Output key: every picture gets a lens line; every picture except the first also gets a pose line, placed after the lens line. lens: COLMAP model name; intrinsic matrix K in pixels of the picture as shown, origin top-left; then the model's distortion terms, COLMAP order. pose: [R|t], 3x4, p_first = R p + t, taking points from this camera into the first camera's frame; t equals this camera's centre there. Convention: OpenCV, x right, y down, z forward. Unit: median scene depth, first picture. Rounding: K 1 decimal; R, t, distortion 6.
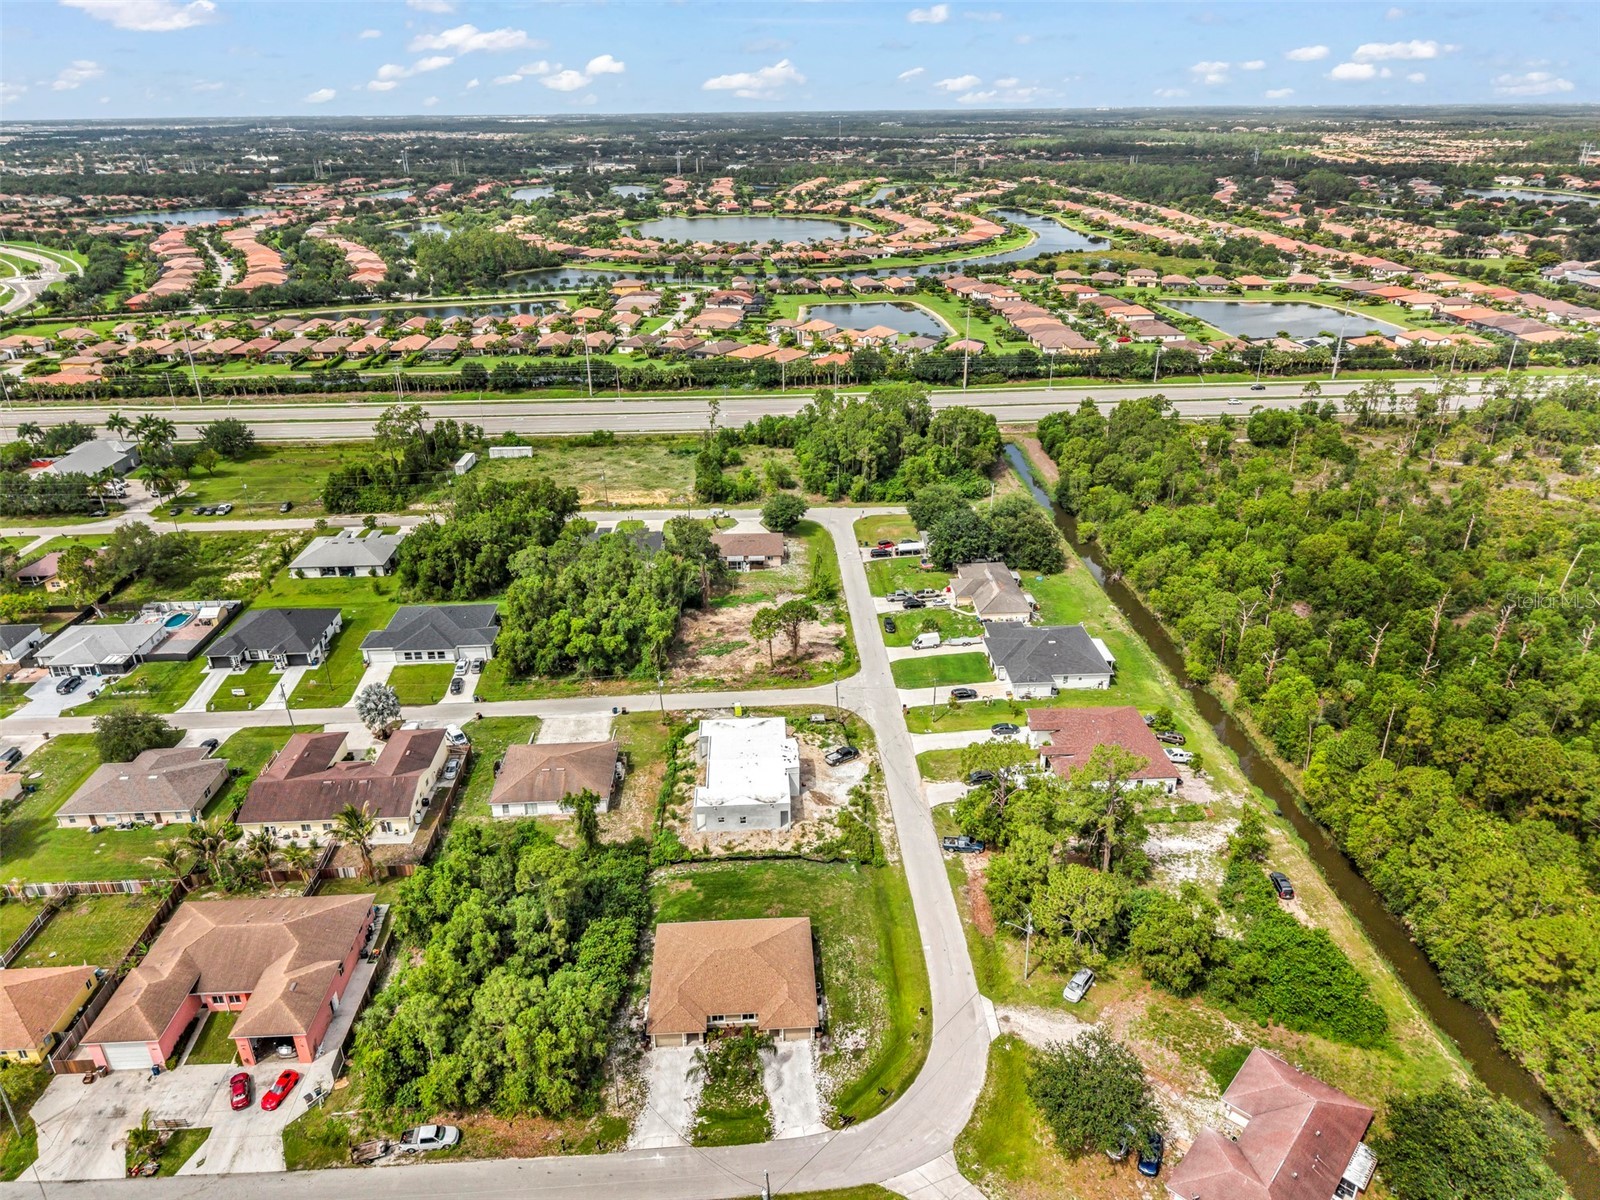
lens RADIAL K [[1064.5, 0, 800.0], [0, 1064.5, 600.0], [0, 0, 1]] dist [0.047664, -0.057923]
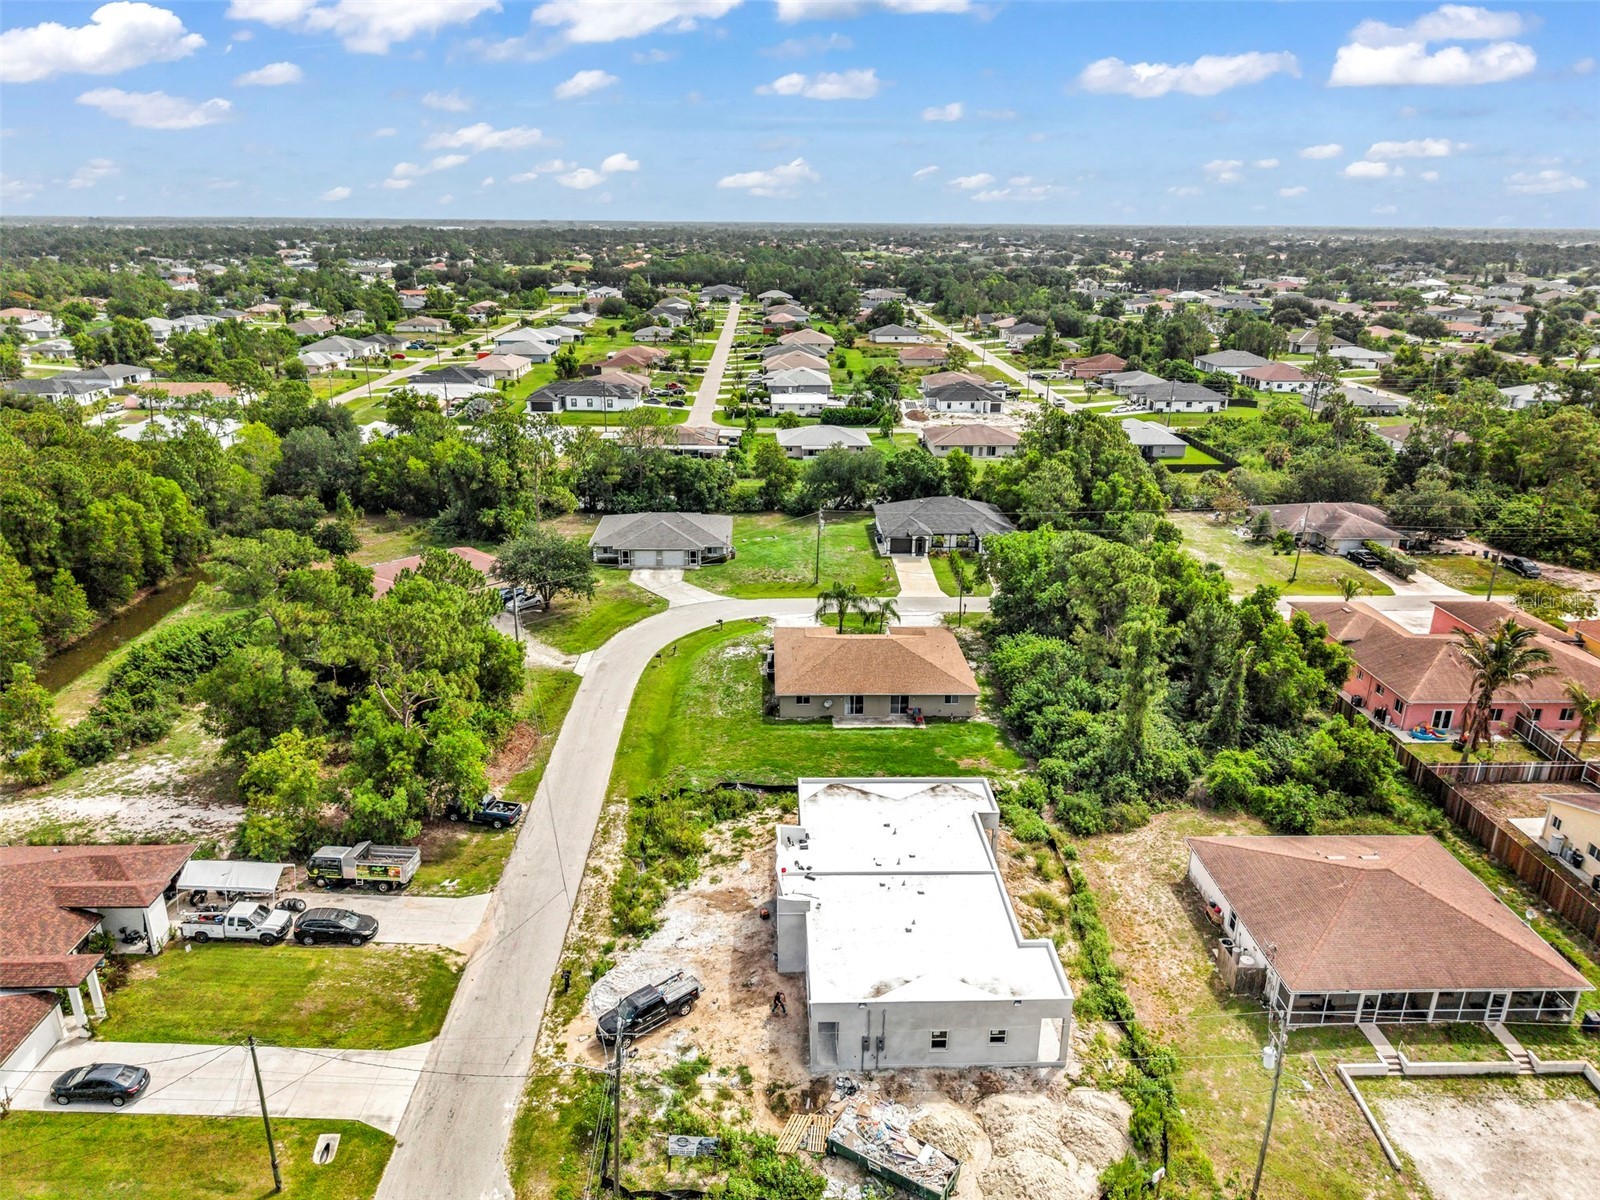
lens RADIAL K [[1064.5, 0, 800.0], [0, 1064.5, 600.0], [0, 0, 1]] dist [0.047664, -0.057923]
pose [[-0.999813, -0.004219, 0.018874, -0.016070], [0.010130, 0.717102, 0.696895, -0.191320], [-0.016475, 0.696956, -0.716925, 1.100917]]
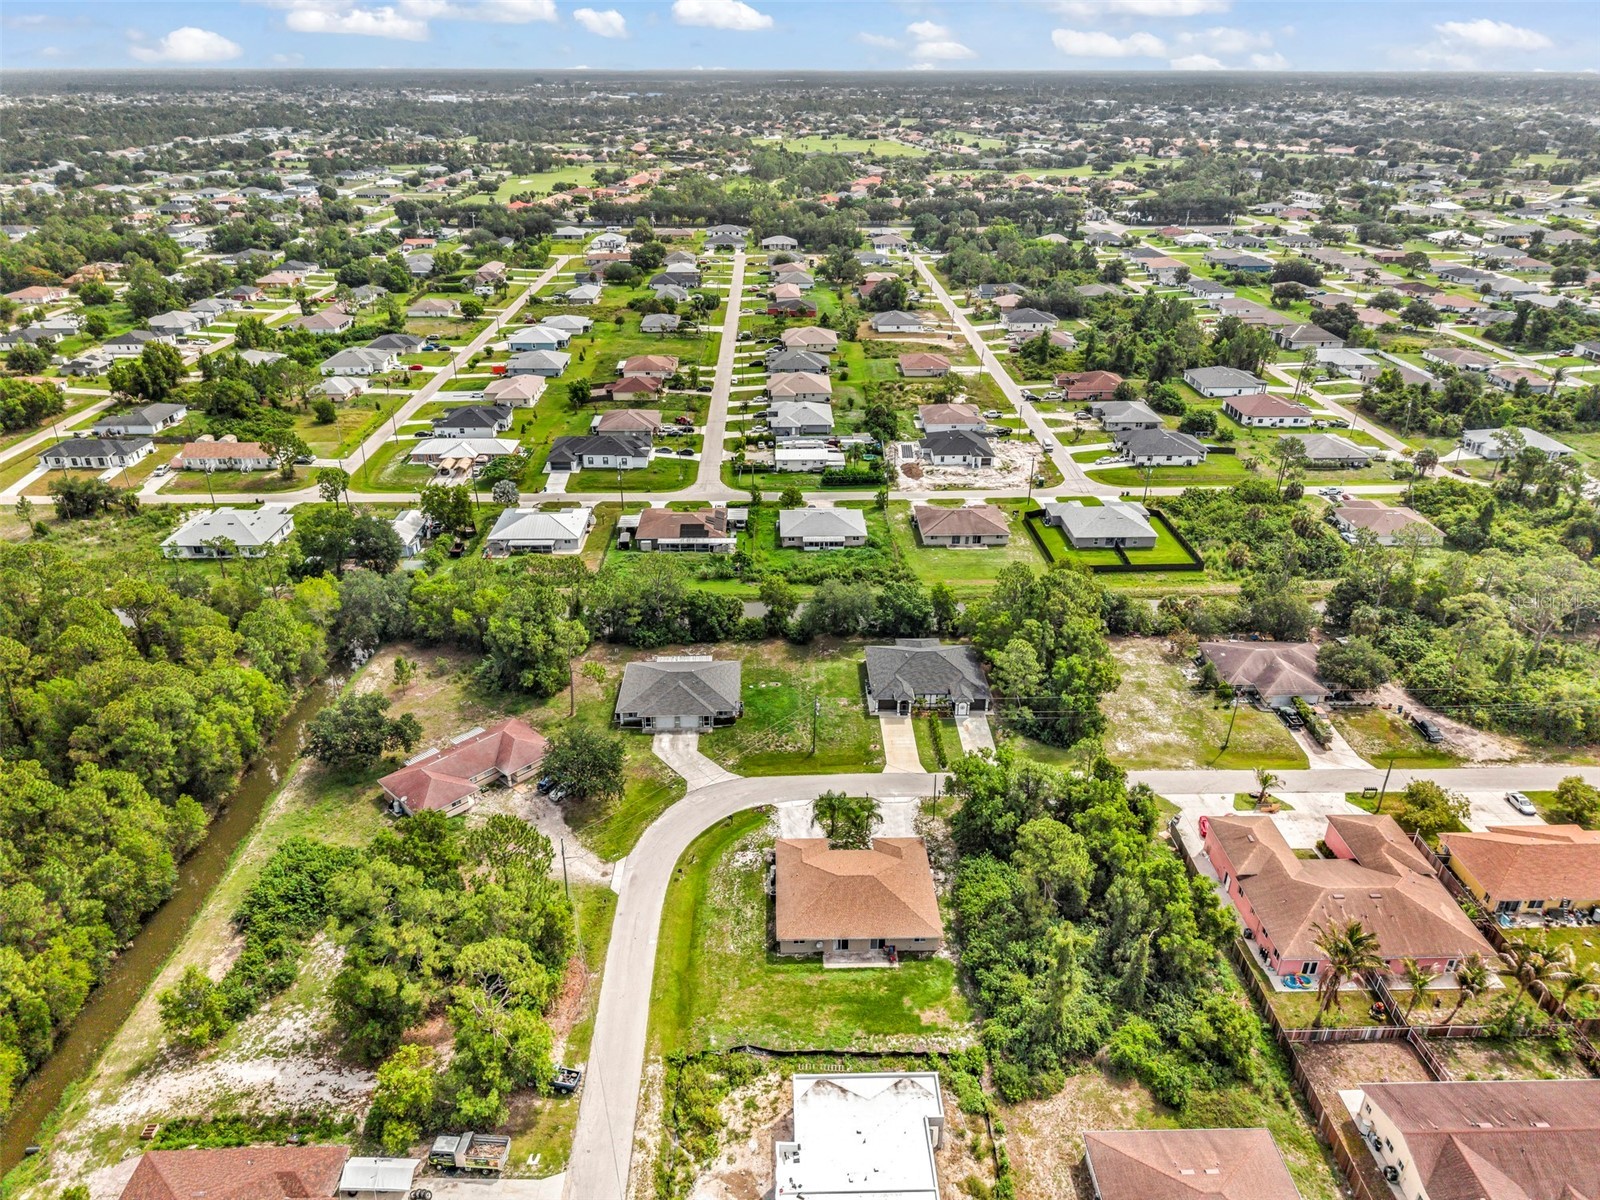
lens RADIAL K [[1064.5, 0, 800.0], [0, 1064.5, 600.0], [0, 0, 1]] dist [0.047664, -0.057923]
pose [[-0.999657, -0.004018, 0.025878, -0.024826], [0.017629, 0.627508, 0.778410, -0.438816], [-0.019366, 0.778599, -0.627222, 1.002667]]
